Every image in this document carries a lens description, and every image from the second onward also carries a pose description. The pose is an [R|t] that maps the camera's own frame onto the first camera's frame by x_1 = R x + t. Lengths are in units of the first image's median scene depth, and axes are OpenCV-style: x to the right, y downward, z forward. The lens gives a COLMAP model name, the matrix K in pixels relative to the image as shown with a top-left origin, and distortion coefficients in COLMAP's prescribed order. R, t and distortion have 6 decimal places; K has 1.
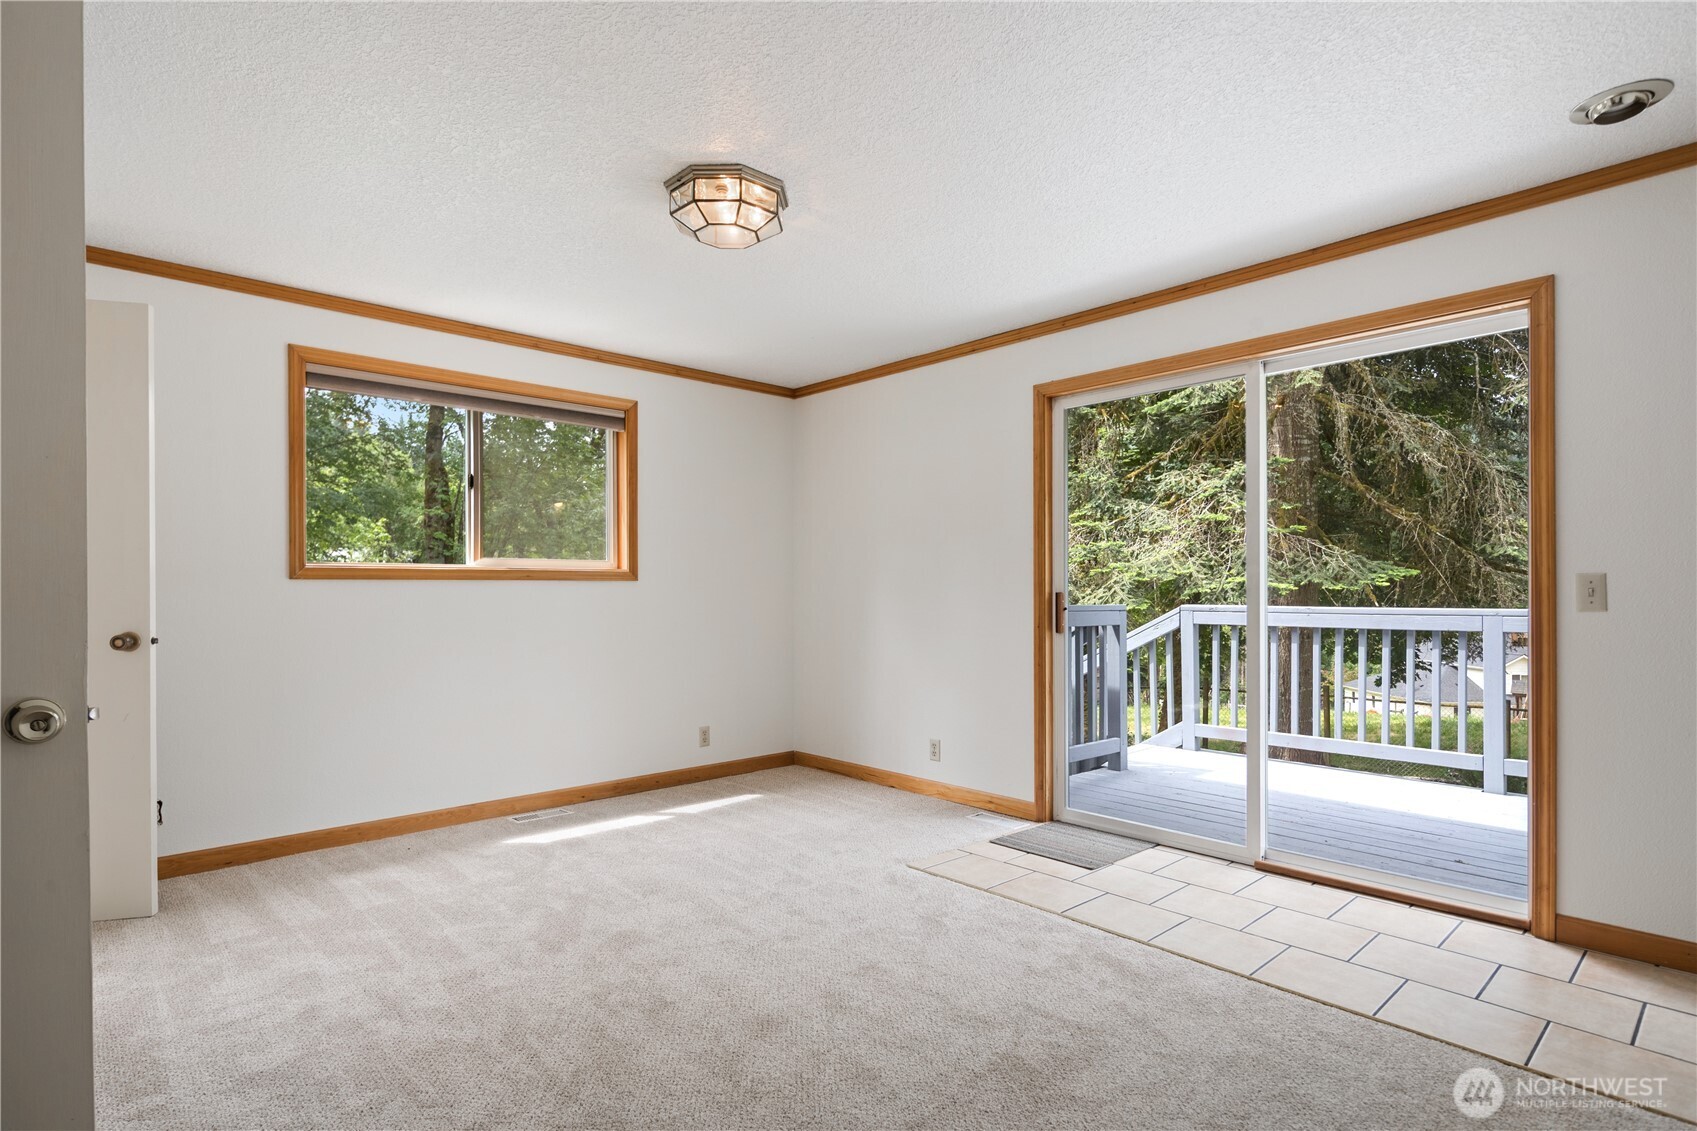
lens RADIAL K [[856.5, 0, 841.9], [0, 856.5, 588.1], [0, 0, 1]] dist [0.002688, -0.001440]
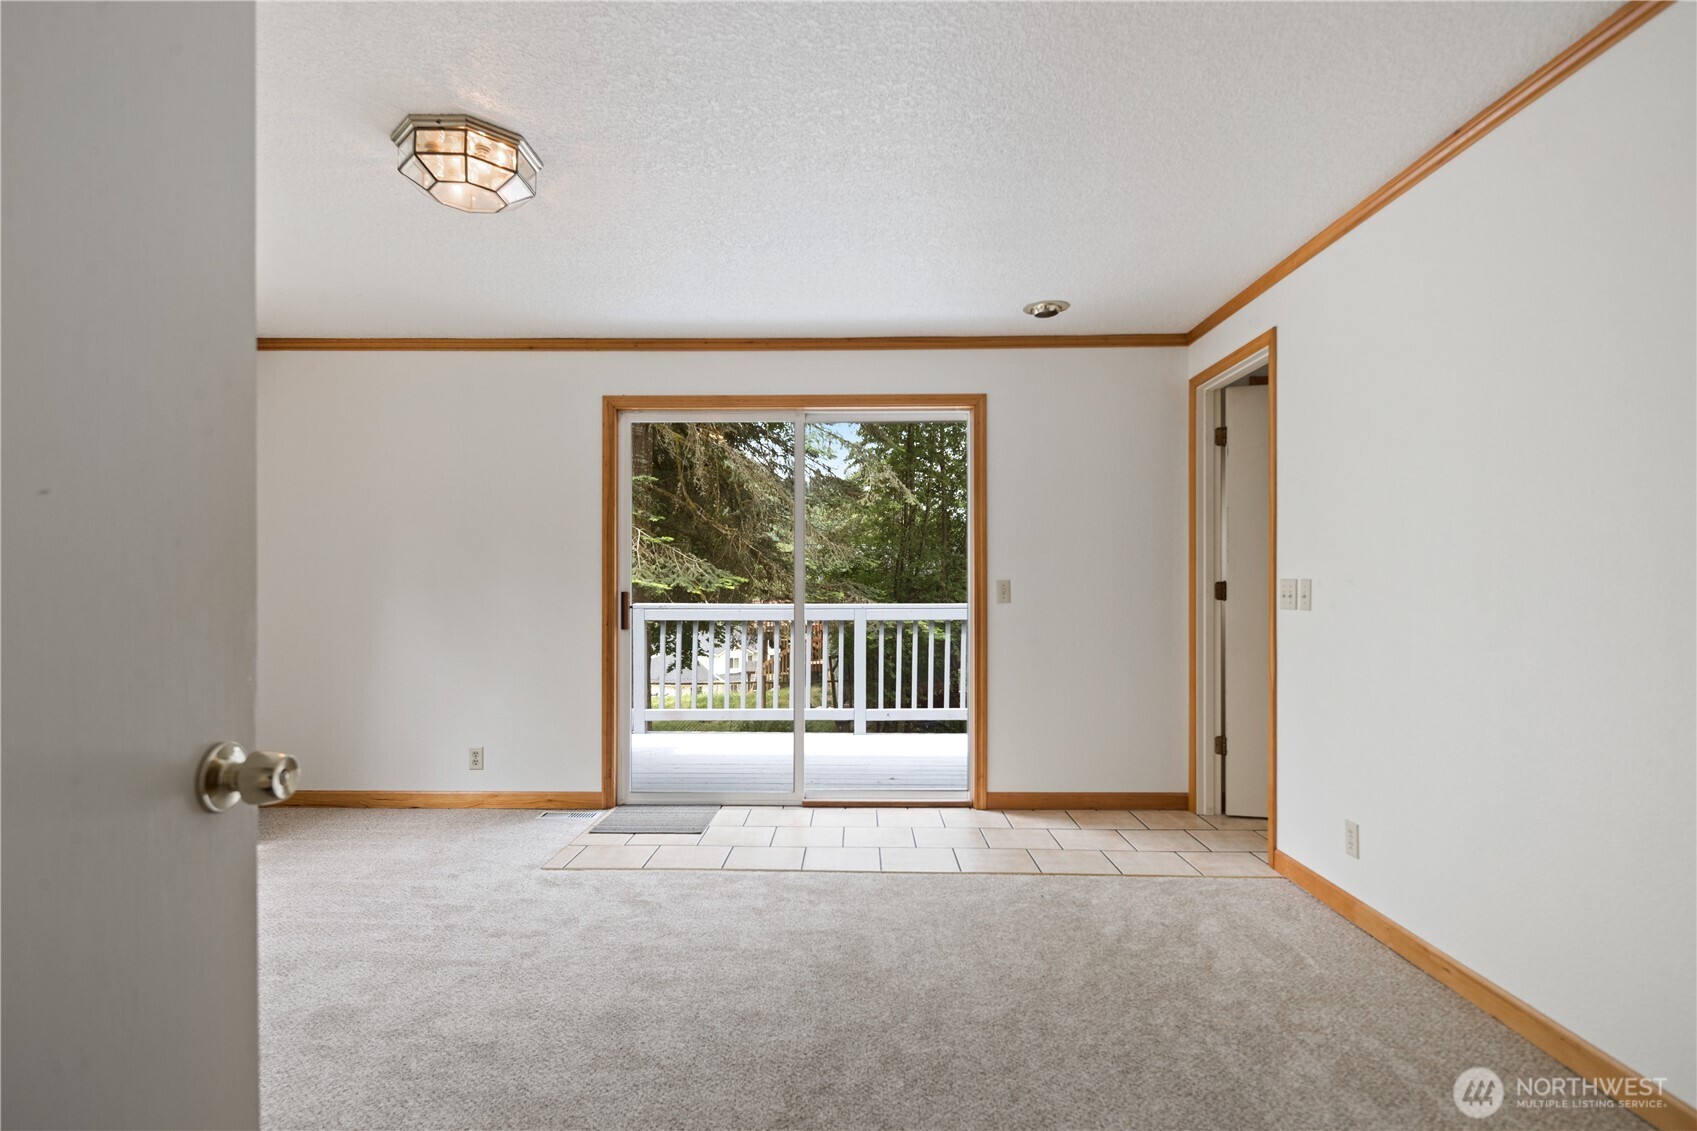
lens RADIAL K [[856.5, 0, 841.9], [0, 856.5, 588.1], [0, 0, 1]] dist [0.002688, -0.001440]
pose [[0.690597, 0.003792, 0.723230, -0.399088], [-0.002575, 0.999993, -0.002784, 0.002674], [-0.723235, 0.000060, 0.690602, 0.070364]]
